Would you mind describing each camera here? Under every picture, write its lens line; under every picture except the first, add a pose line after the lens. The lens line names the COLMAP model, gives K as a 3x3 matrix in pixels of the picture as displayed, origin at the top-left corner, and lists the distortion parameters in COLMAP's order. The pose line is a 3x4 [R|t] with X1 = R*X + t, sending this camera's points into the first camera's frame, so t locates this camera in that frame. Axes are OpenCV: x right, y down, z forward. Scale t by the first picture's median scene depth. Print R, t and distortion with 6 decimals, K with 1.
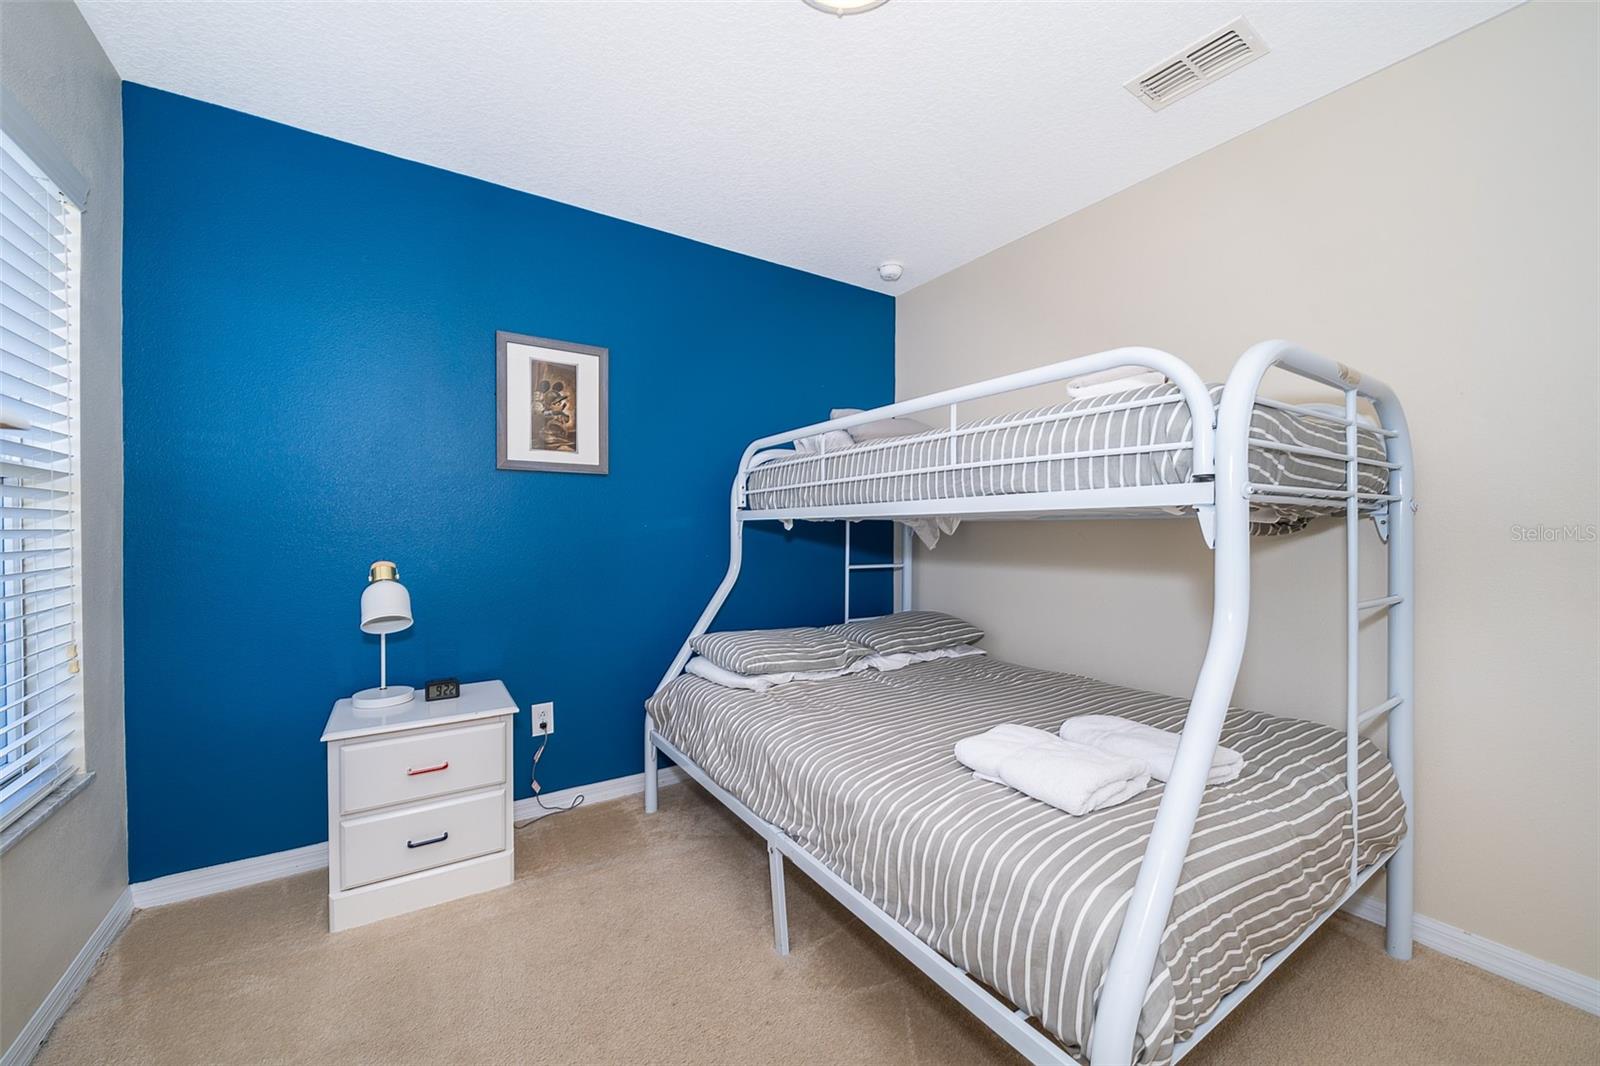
lens RADIAL K [[625.9, 0, 800.0], [0, 625.9, 533.0], [0, 0, 1]] dist [0.000875, 0.000007]
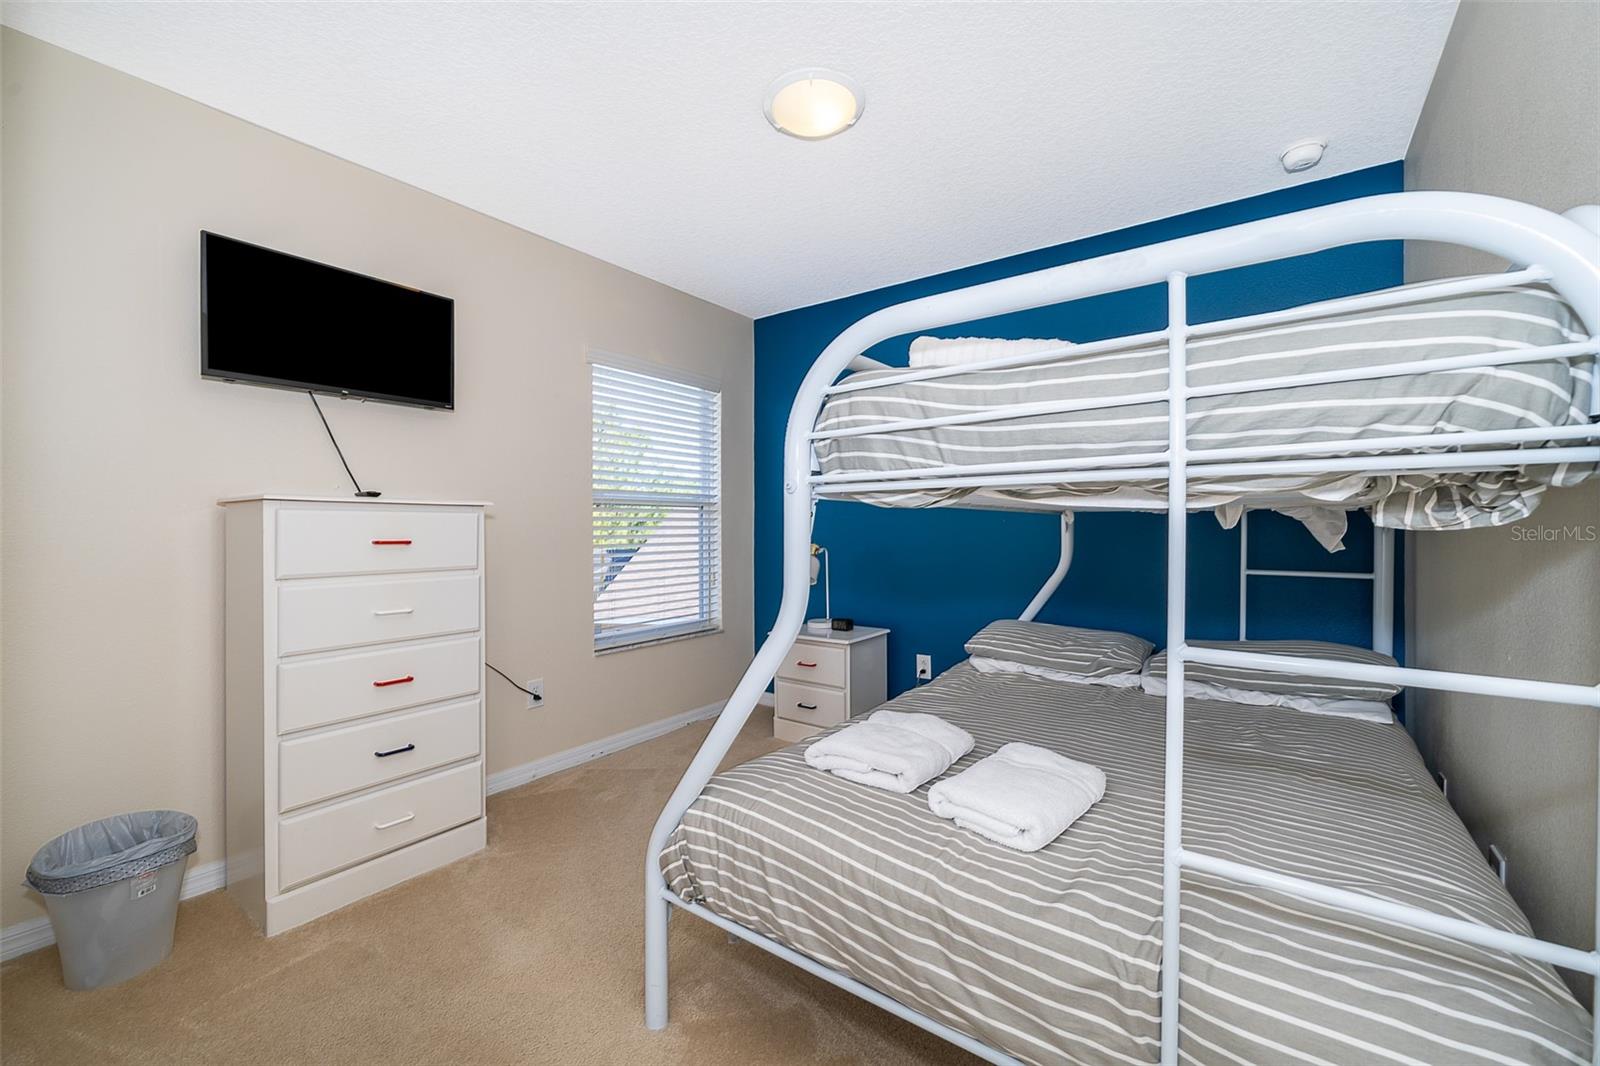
lens RADIAL K [[625.9, 0, 800.0], [0, 625.9, 533.0], [0, 0, 1]] dist [0.000875, 0.000007]
pose [[0.363238, 0.006388, -0.931674, 0.784224], [-0.001351, 0.999979, 0.006330, 0.003169], [0.931695, -0.001041, 0.363239, 0.285483]]
